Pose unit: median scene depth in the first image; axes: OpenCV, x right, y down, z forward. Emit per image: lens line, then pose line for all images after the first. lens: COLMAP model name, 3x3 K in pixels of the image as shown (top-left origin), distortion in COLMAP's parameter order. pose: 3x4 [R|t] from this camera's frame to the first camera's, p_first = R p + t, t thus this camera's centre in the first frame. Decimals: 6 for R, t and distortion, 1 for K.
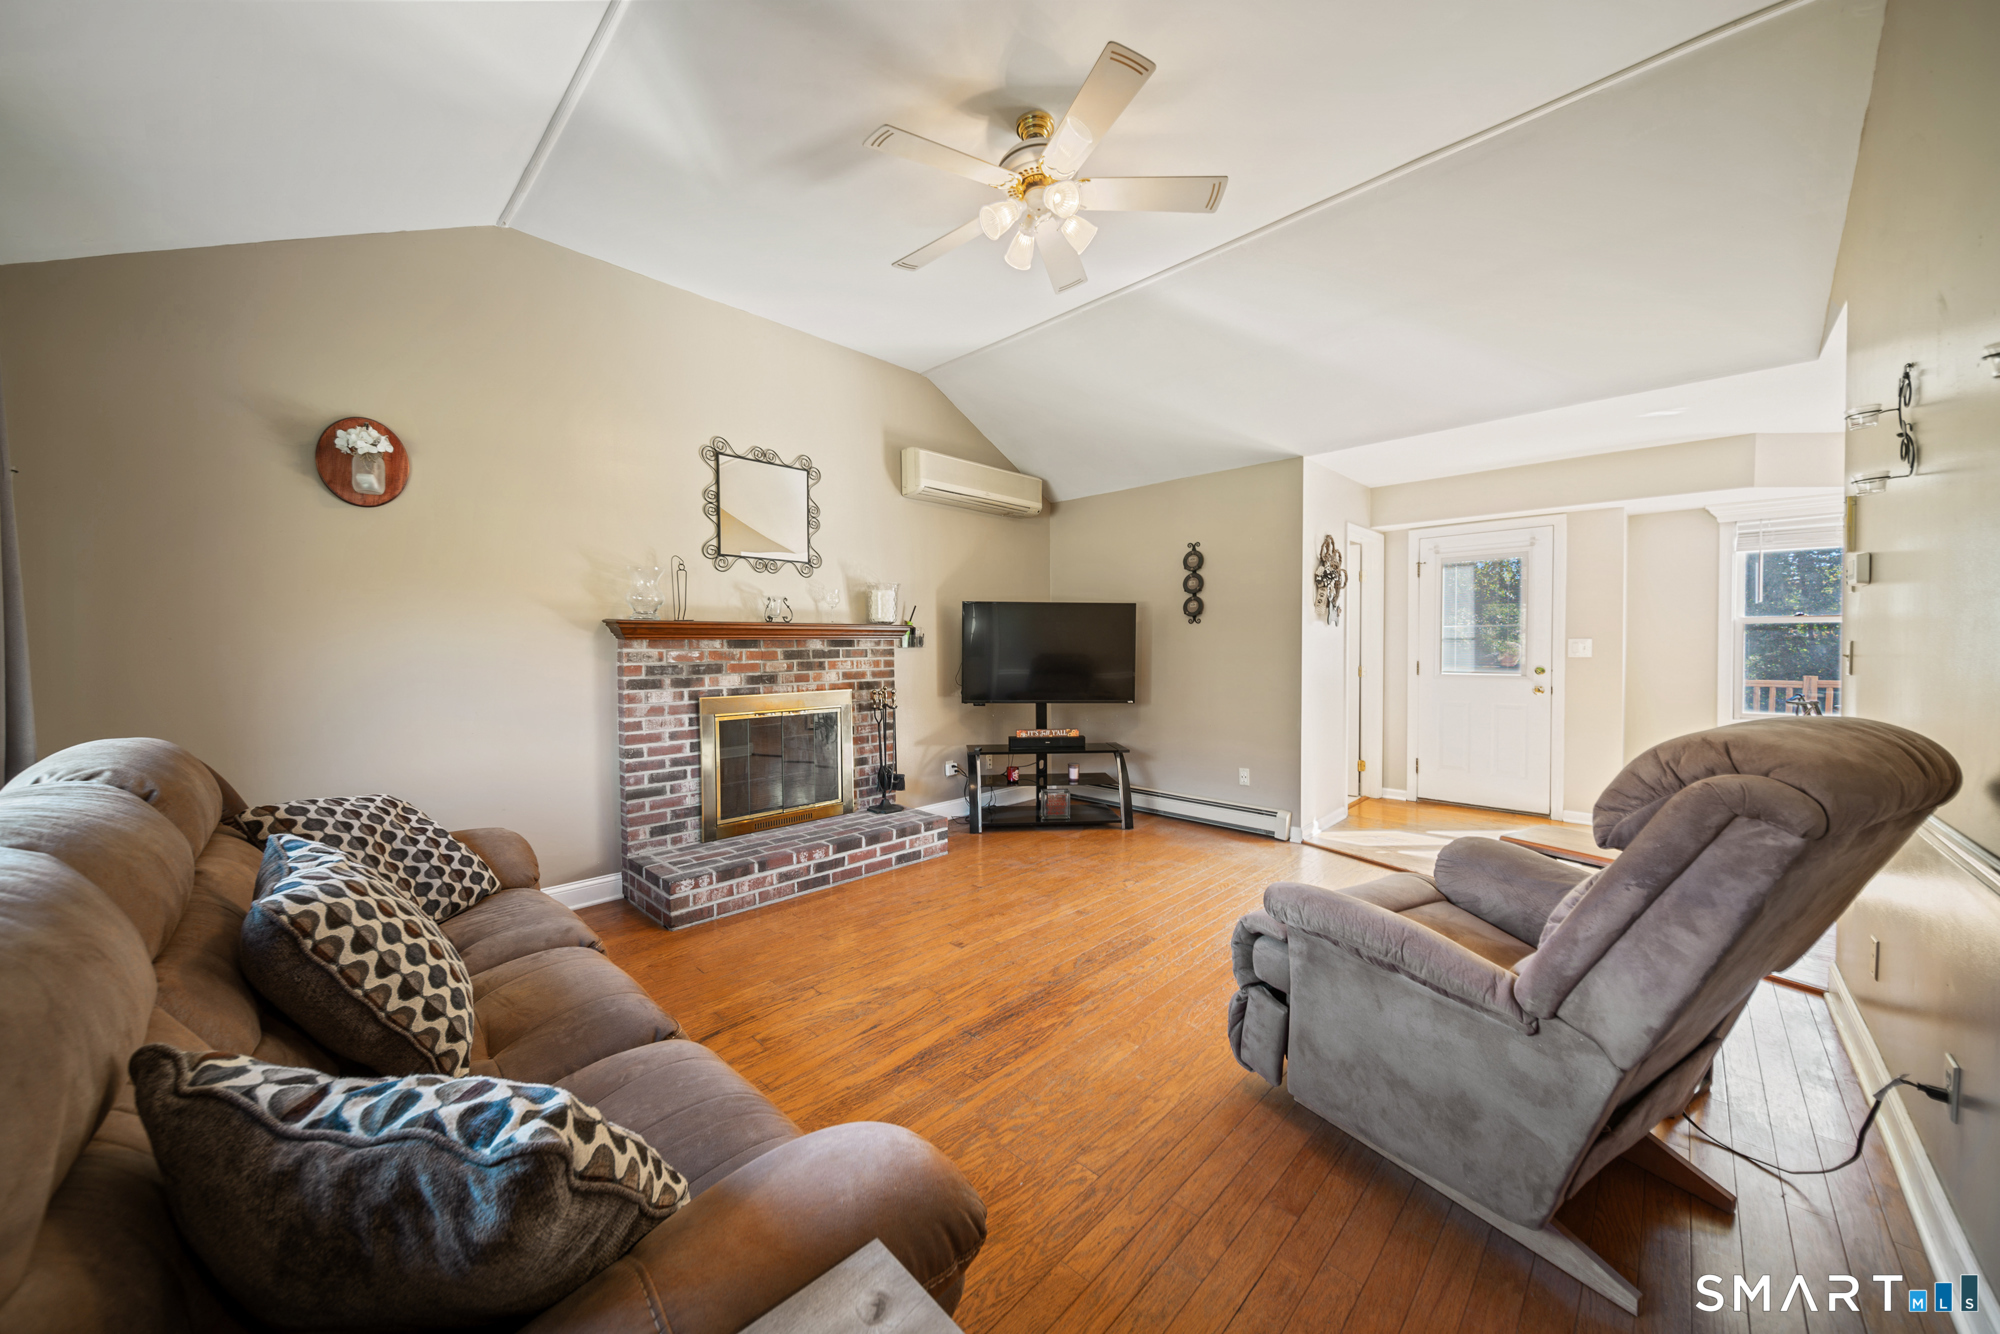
lens RADIAL K [[689.9, 0, 1000.0], [0, 689.9, 667.0], [0, 0, 1]] dist [0.000078, -0.000006]
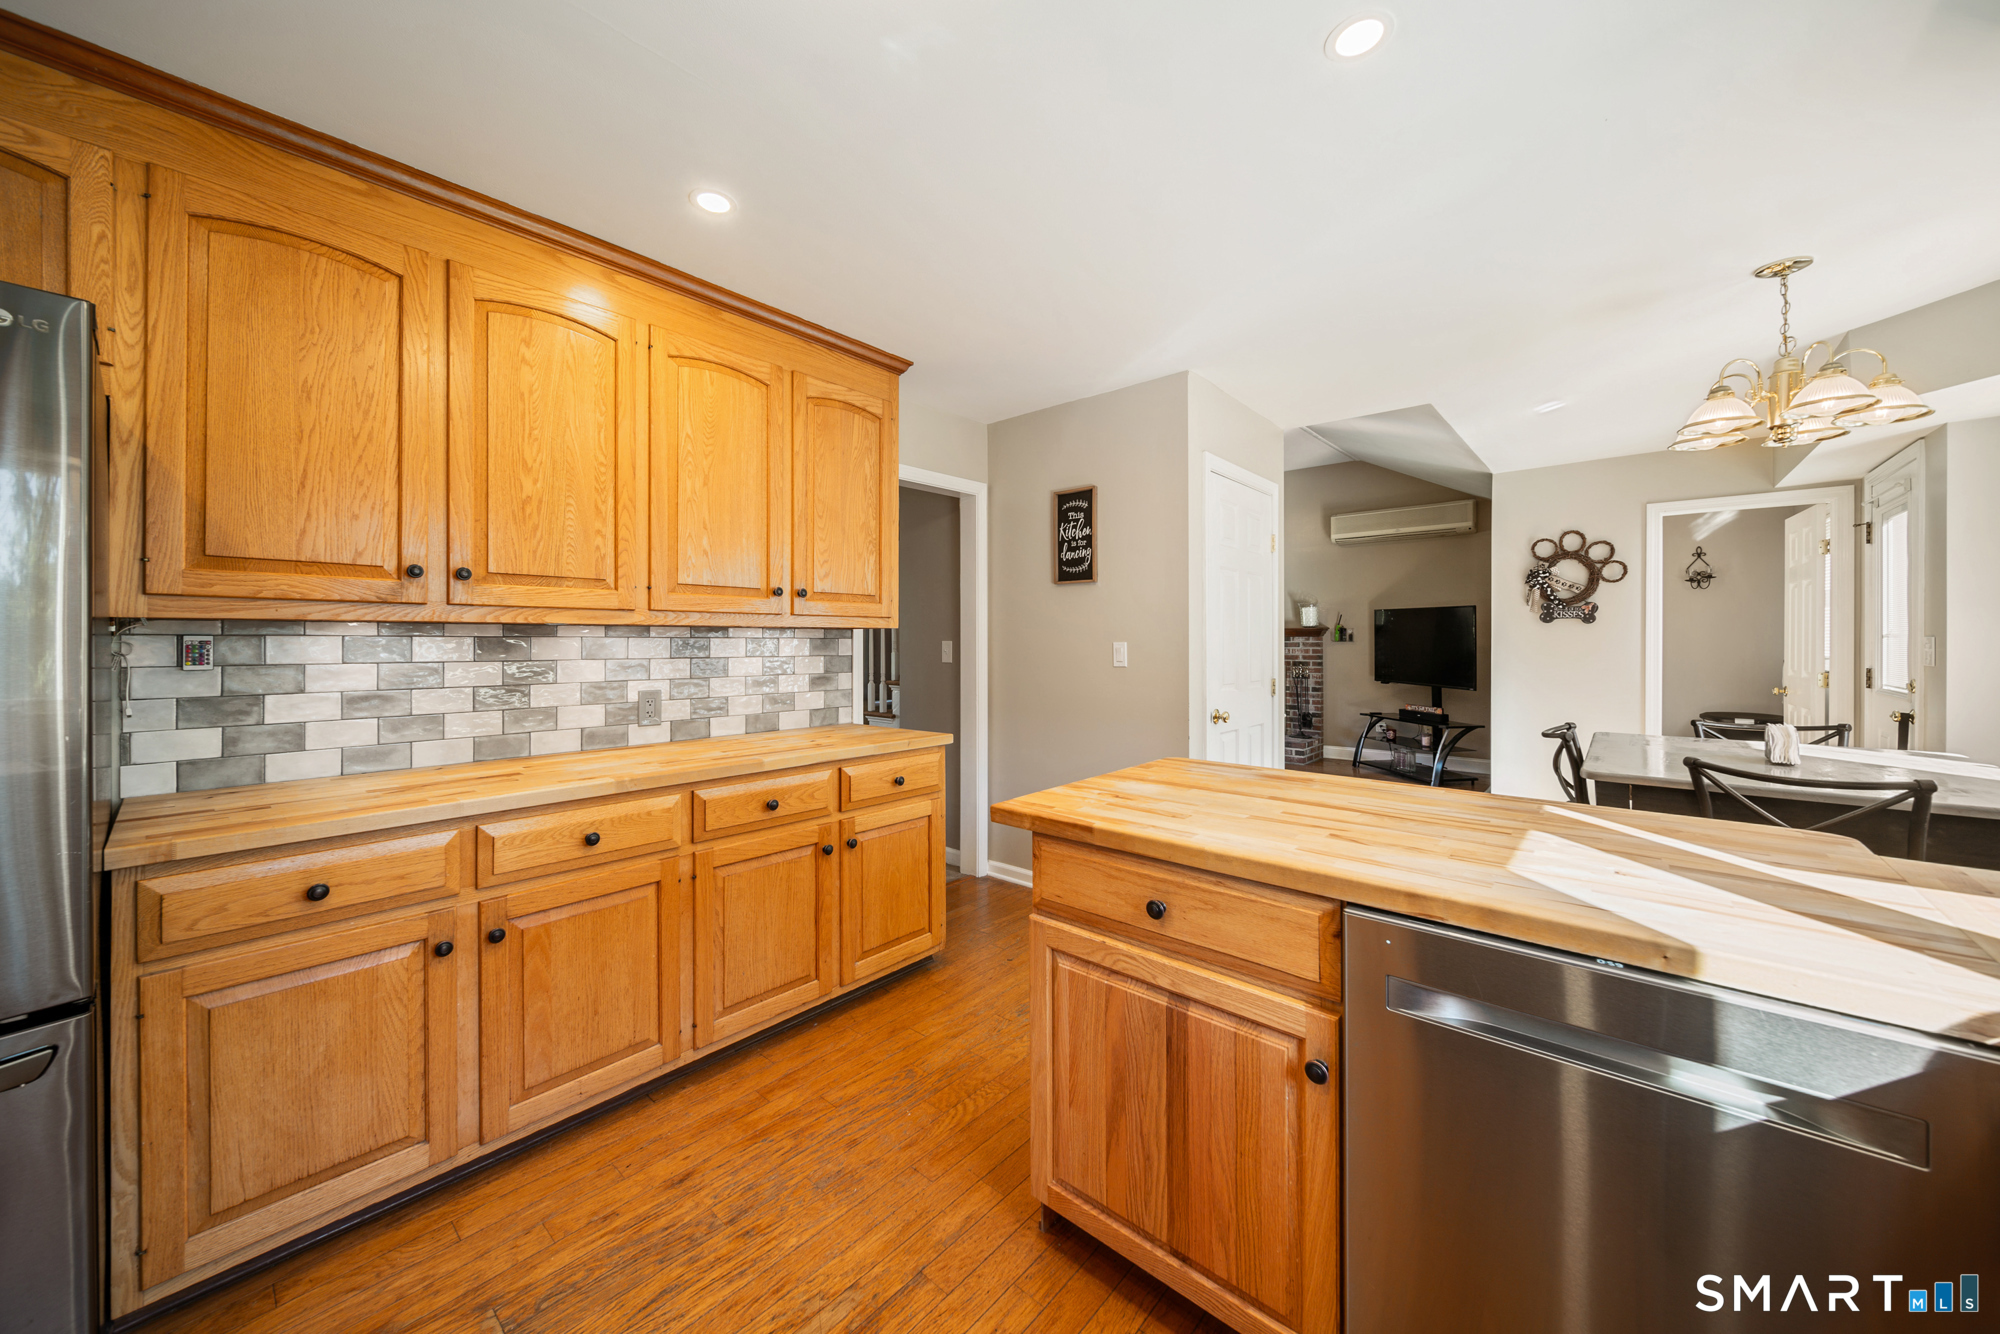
lens RADIAL K [[719.0, 0, 996.0], [0, 719.0, 643.2], [0, 0, 1]] dist [-0.000059, -0.000010]
pose [[0.059387, 0.008860, -0.998196, 1.762014], [-0.028703, 0.999562, 0.007164, -0.017245], [0.997822, 0.028226, 0.059616, 0.160778]]
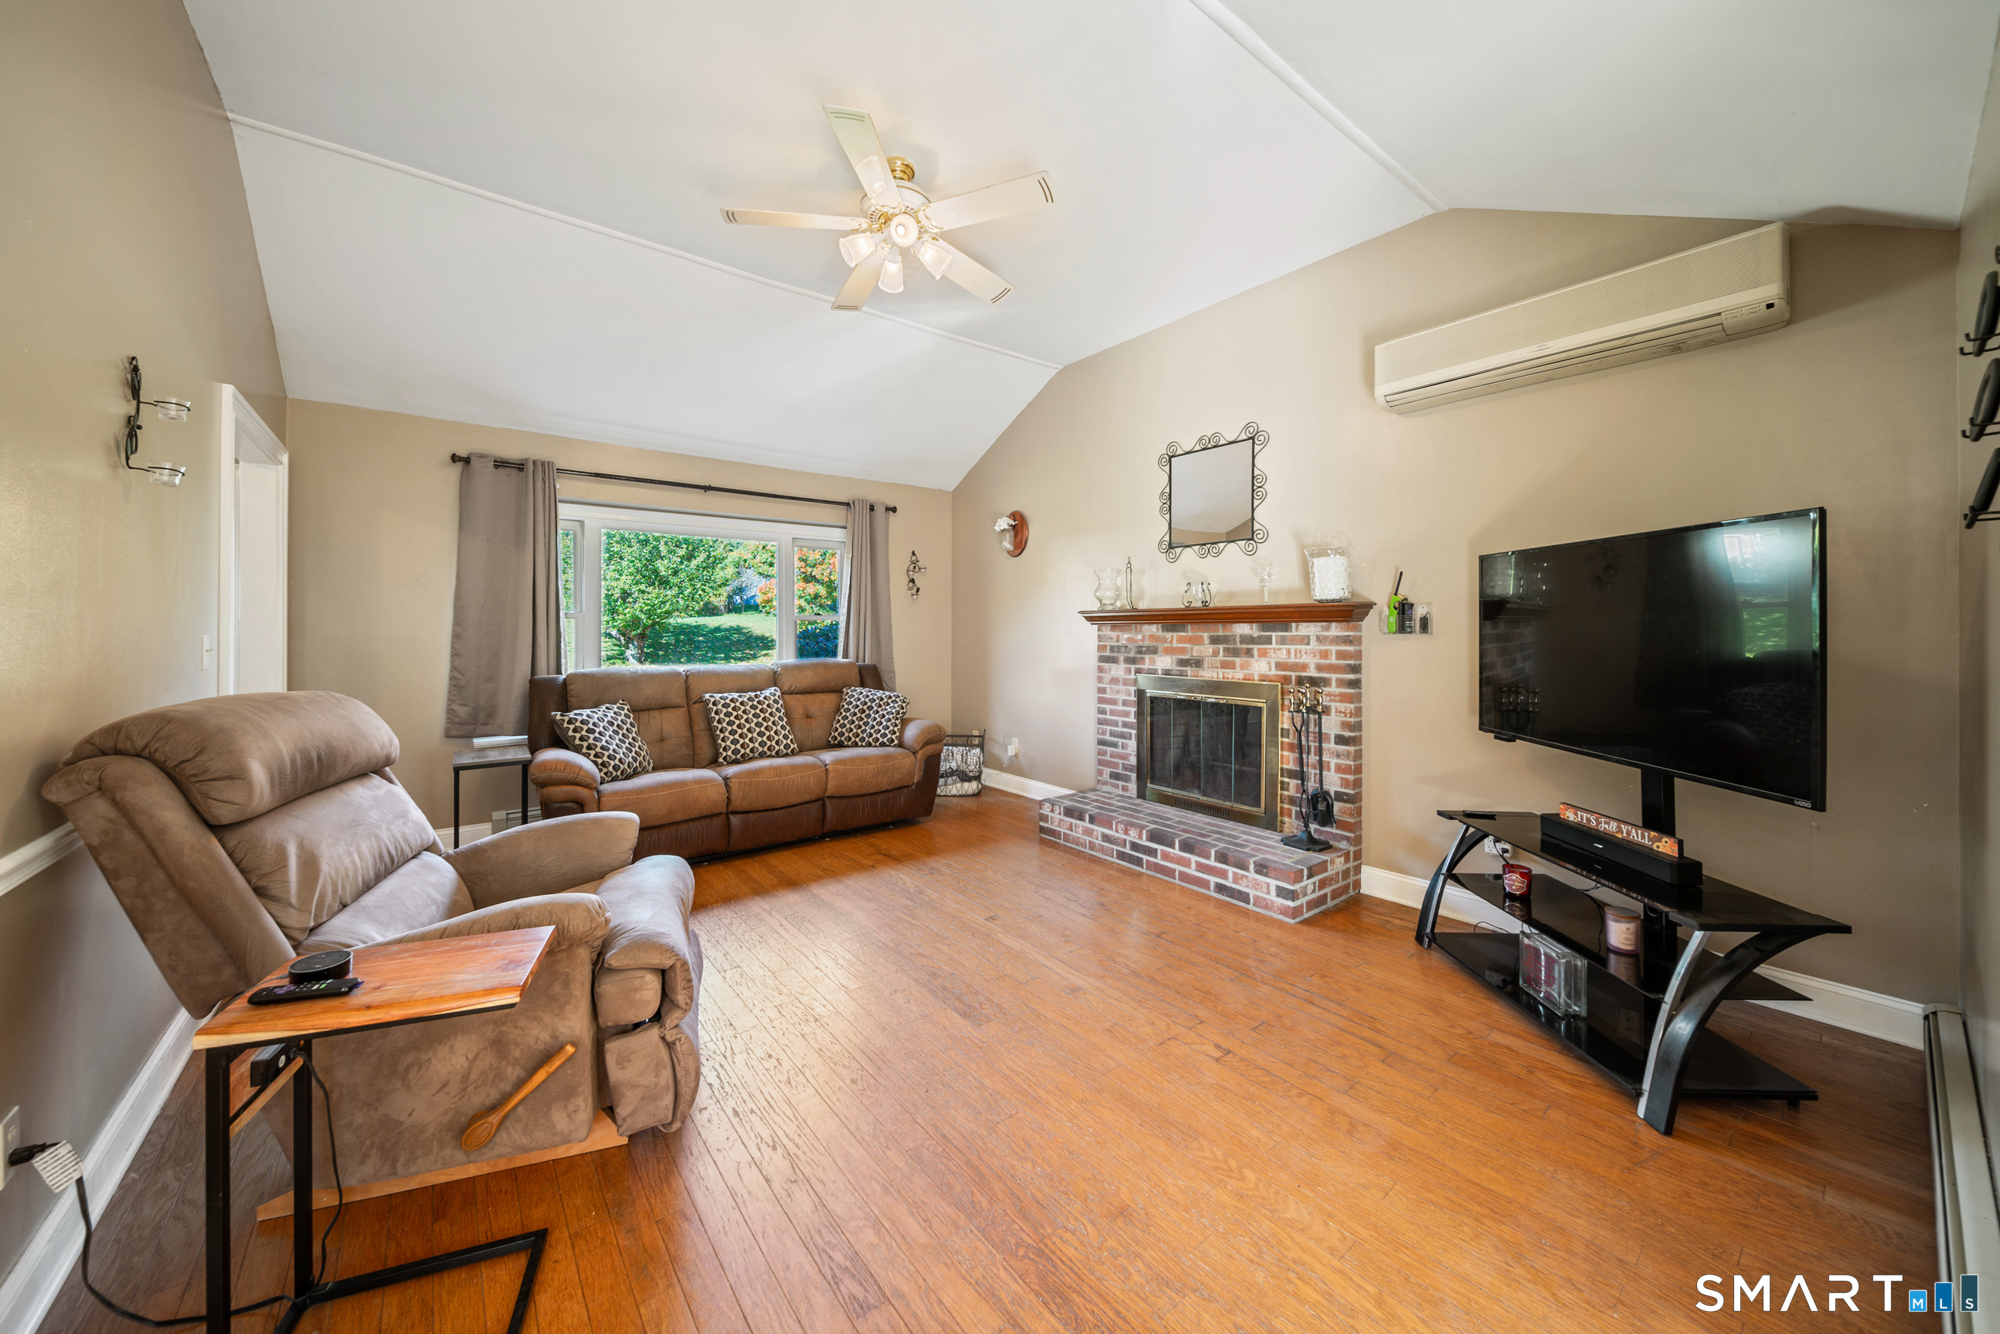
lens RADIAL K [[718.3, 0, 985.8], [0, 718.3, 633.7], [0, 0, 1]] dist [-0.000311, -0.000041]
pose [[-0.134044, 0.012341, -0.990899, 0.763482], [-0.028610, 0.999457, 0.016318, -0.034556], [0.990562, 0.030537, -0.133618, 0.847123]]
